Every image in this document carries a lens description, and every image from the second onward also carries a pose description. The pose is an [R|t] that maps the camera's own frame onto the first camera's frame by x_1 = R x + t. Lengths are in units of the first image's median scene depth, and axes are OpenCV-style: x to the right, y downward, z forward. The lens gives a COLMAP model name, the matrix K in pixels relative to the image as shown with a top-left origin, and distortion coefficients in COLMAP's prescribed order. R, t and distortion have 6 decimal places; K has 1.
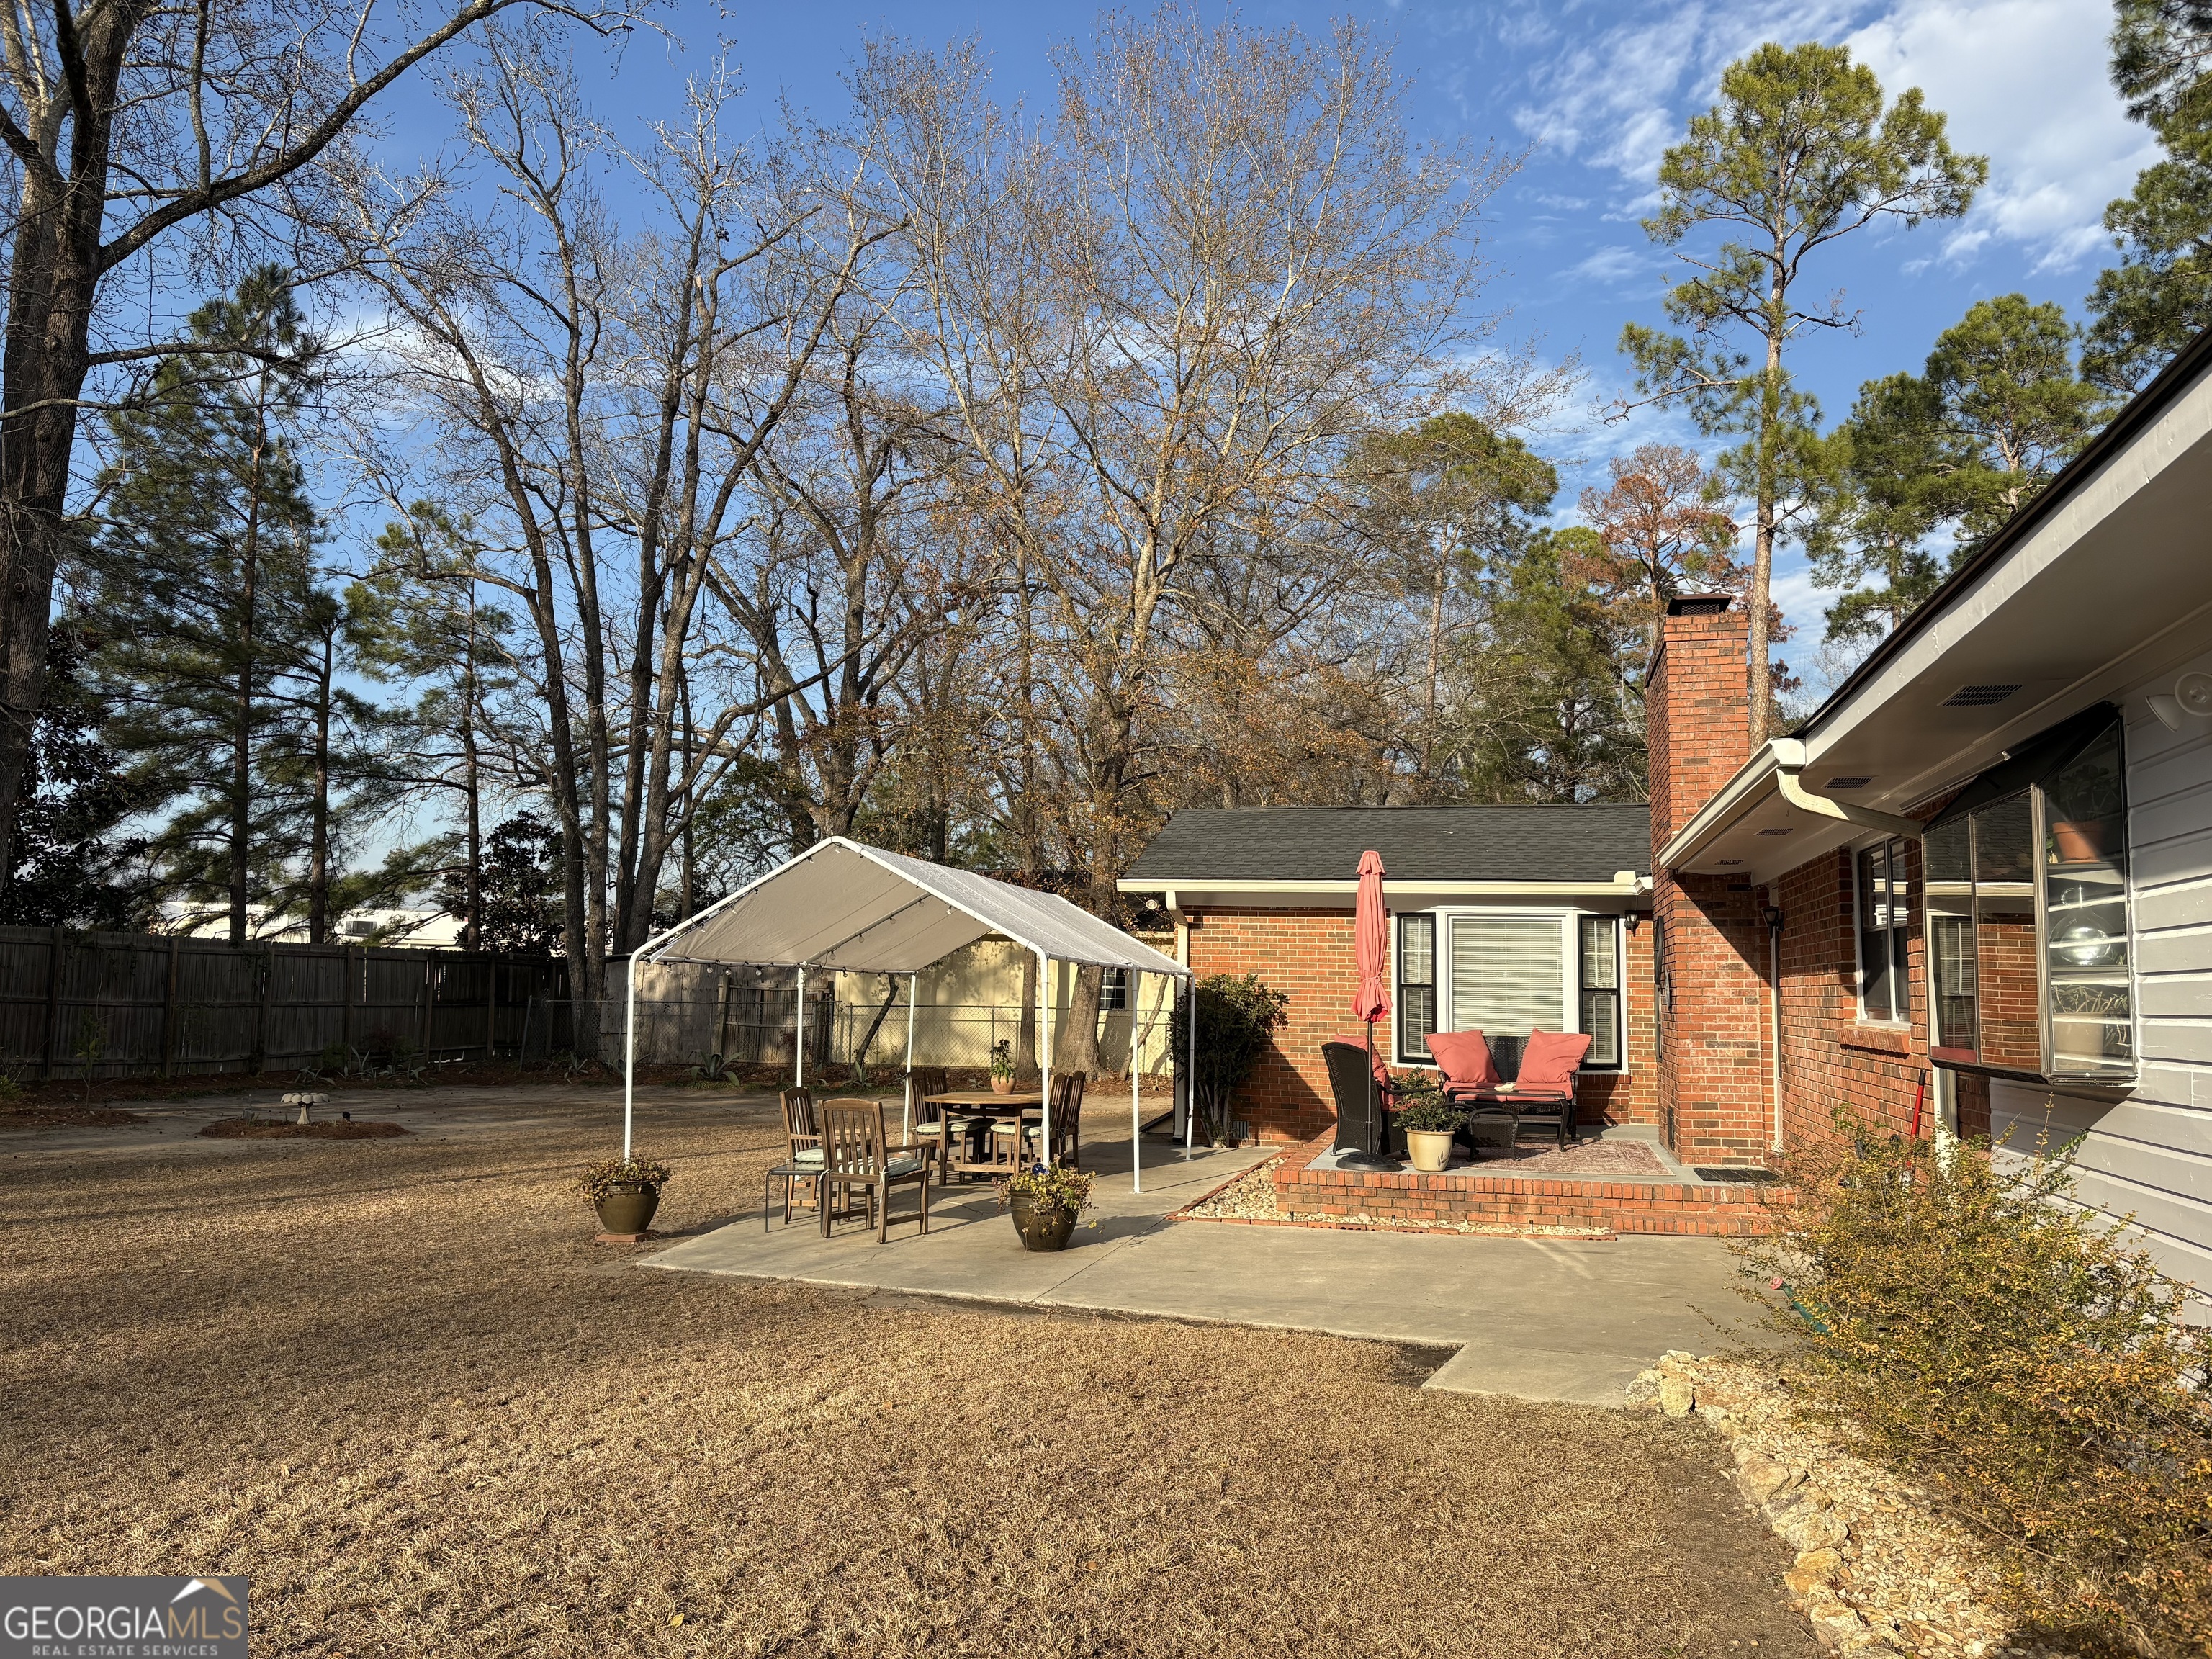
lens RADIAL K [[1710.5, 0, 1106.0], [0, 1710.5, 829.5], [0, 0, 1]] dist [-0.007907, 0.104504]
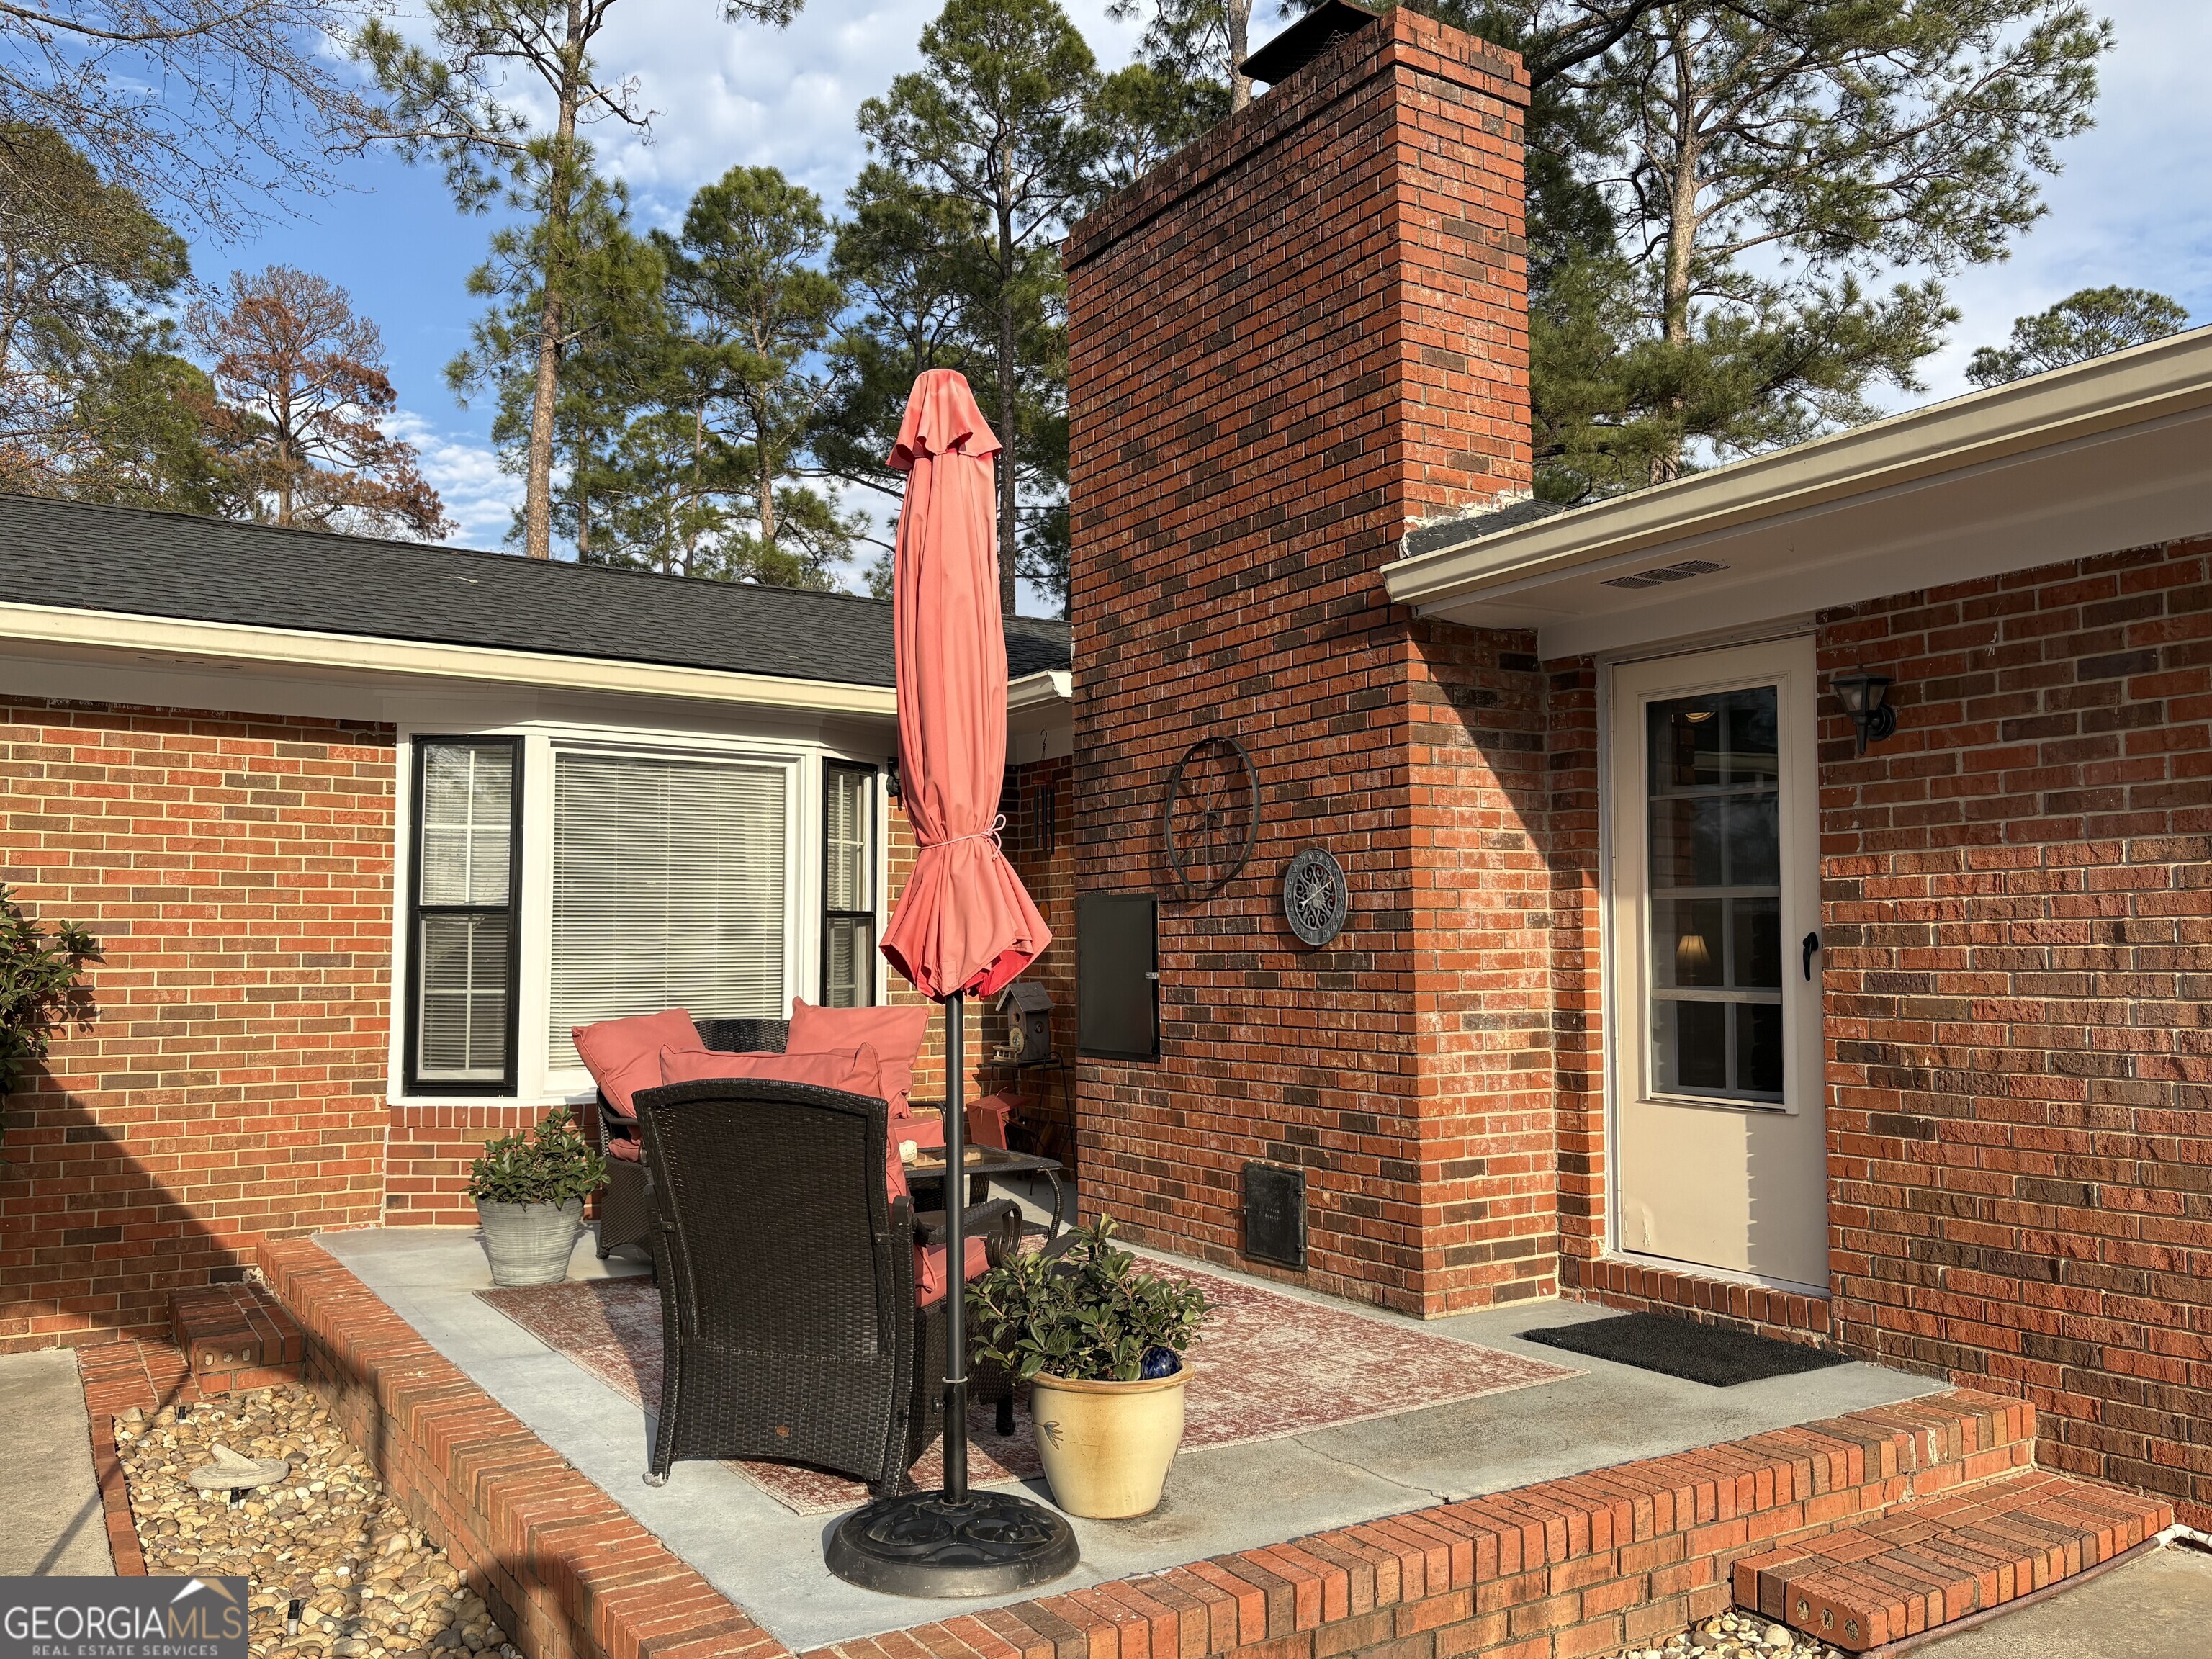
lens RADIAL K [[1717.3, 0, 1106.0], [0, 1717.3, 829.5], [0, 0, 1]] dist [0.122101, -0.143751]
pose [[0.691908, 0.030706, 0.721333, -0.017227], [-0.051294, 0.998661, 0.006690, 0.060917], [-0.720162, -0.041629, 0.692556, 0.590760]]
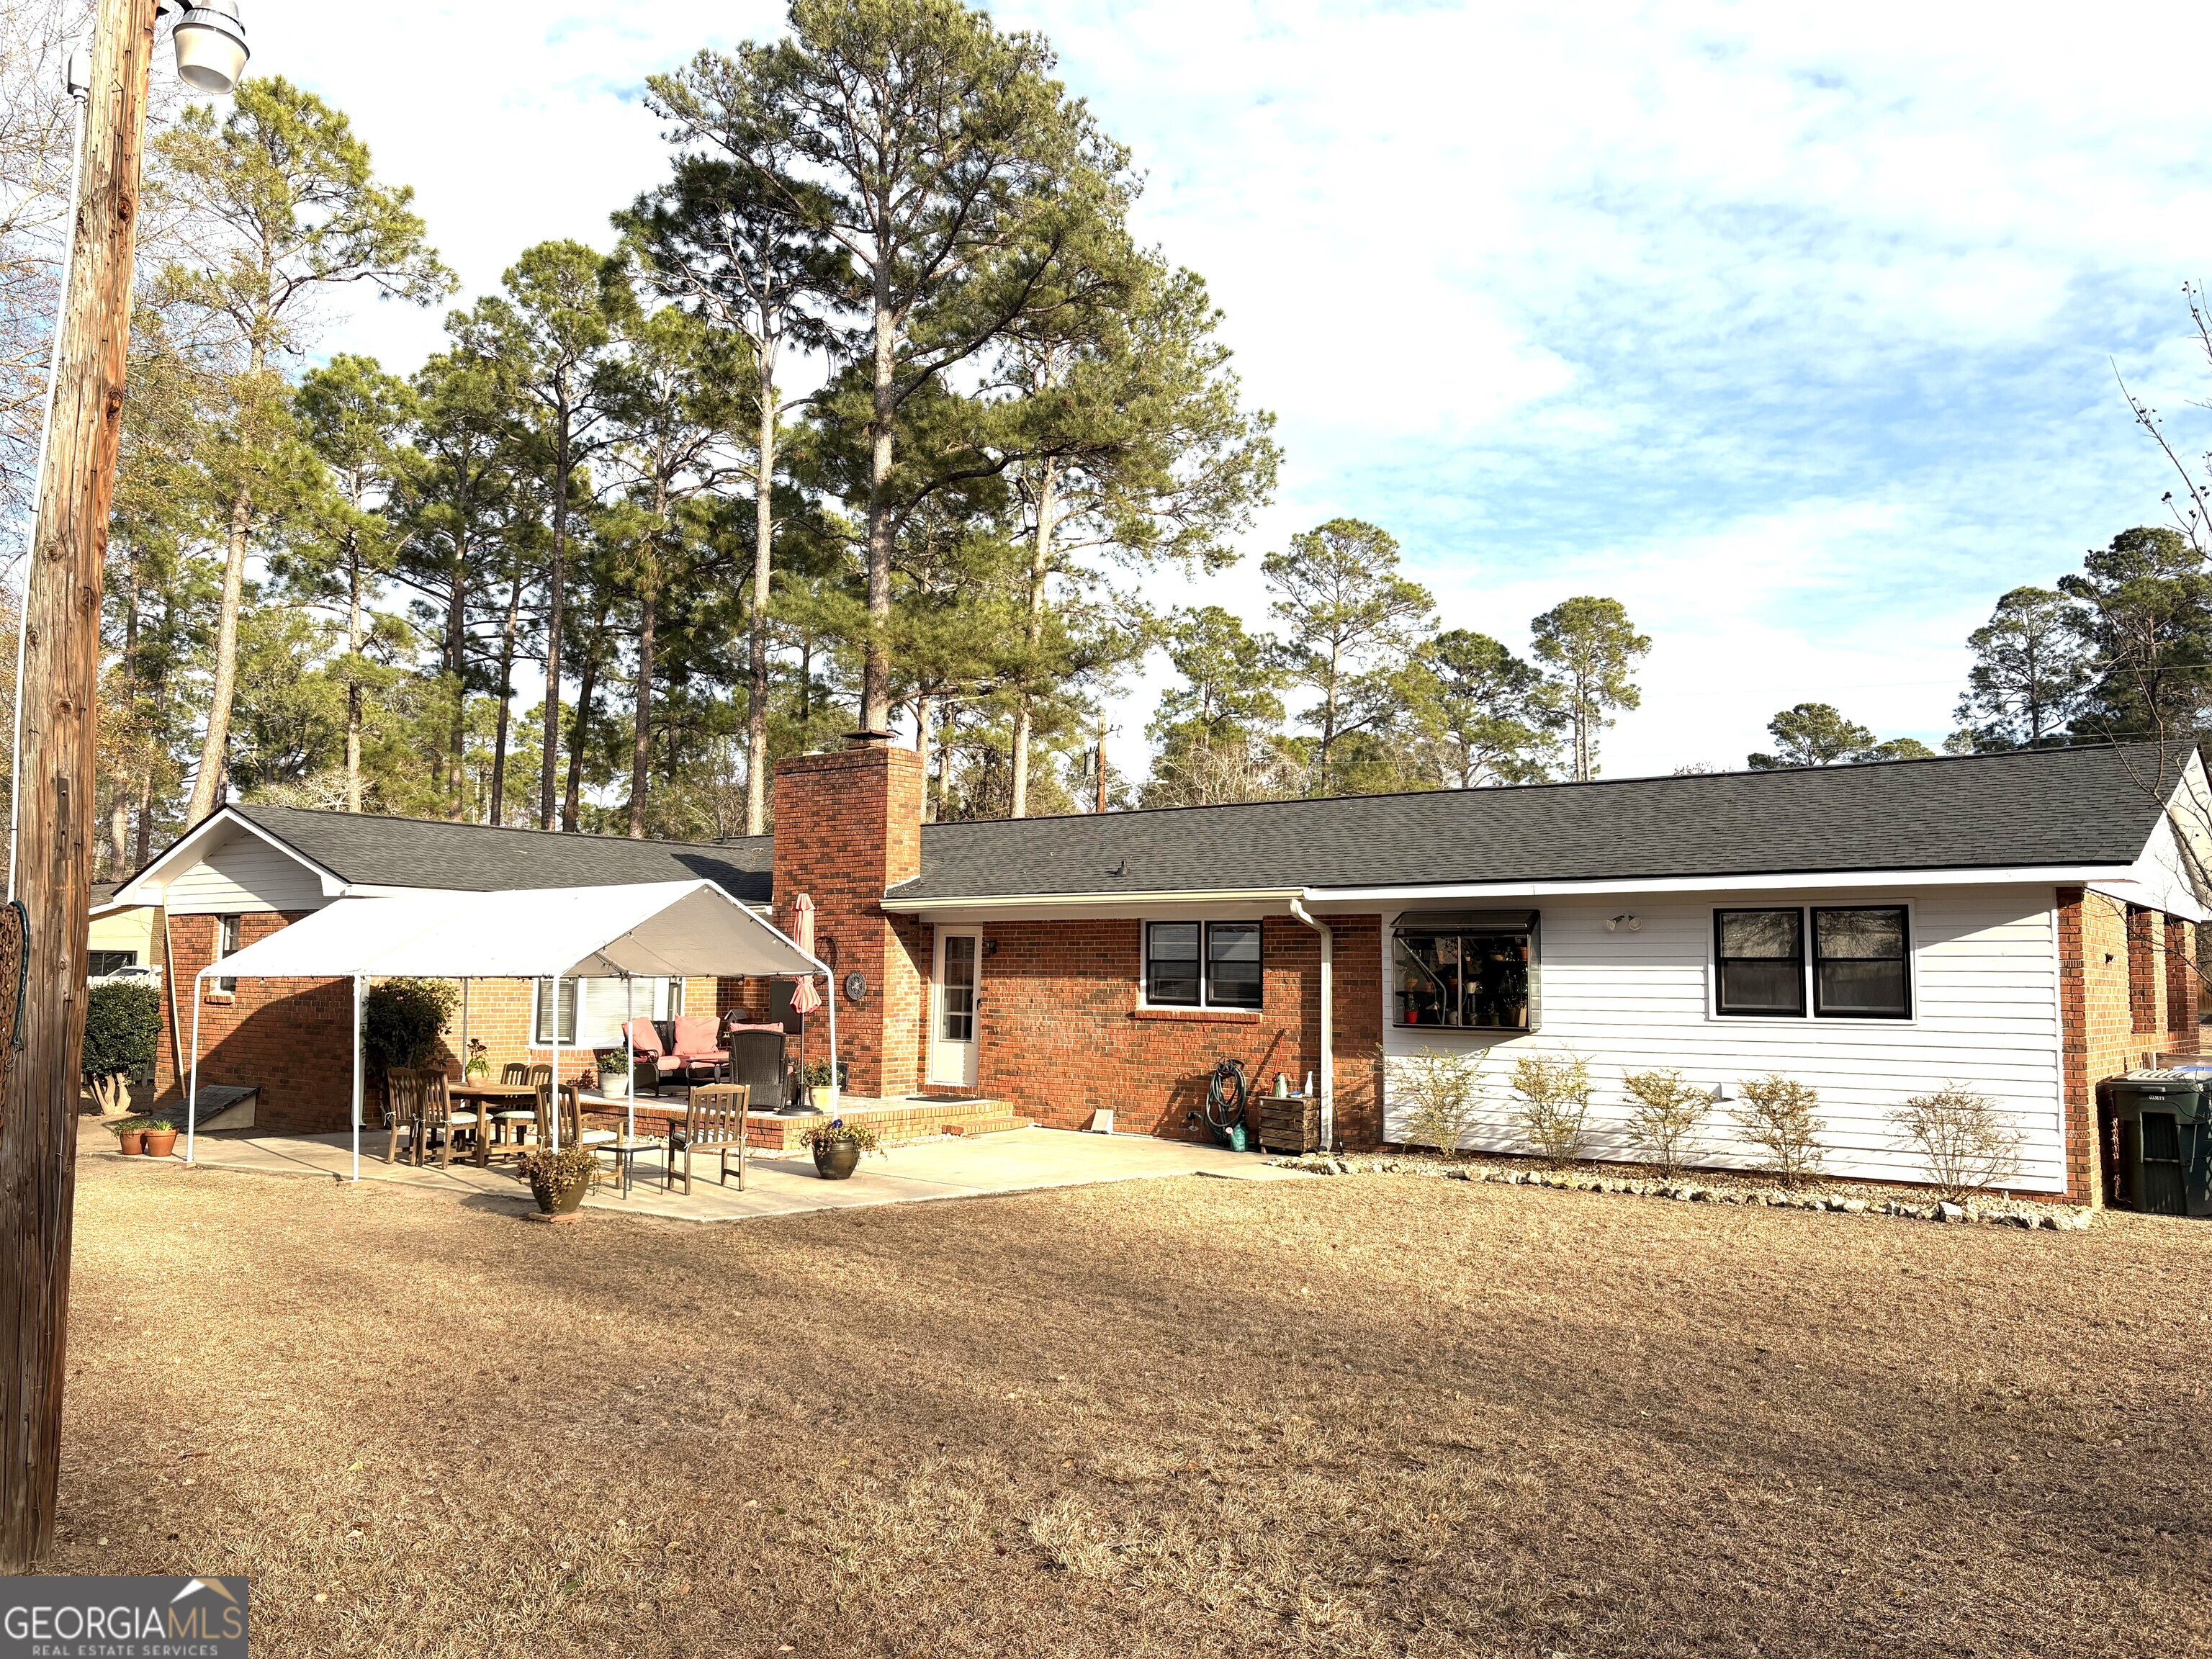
lens RADIAL K [[1778.7, 0, 1106.0], [0, 1778.7, 829.5], [0, 0, 1]] dist [0.063432, -0.045476]
pose [[0.424114, 0.062481, 0.903451, -0.807808], [-0.091923, 0.995435, -0.025690, -0.018968], [-0.900931, -0.072152, 0.427922, 0.108786]]
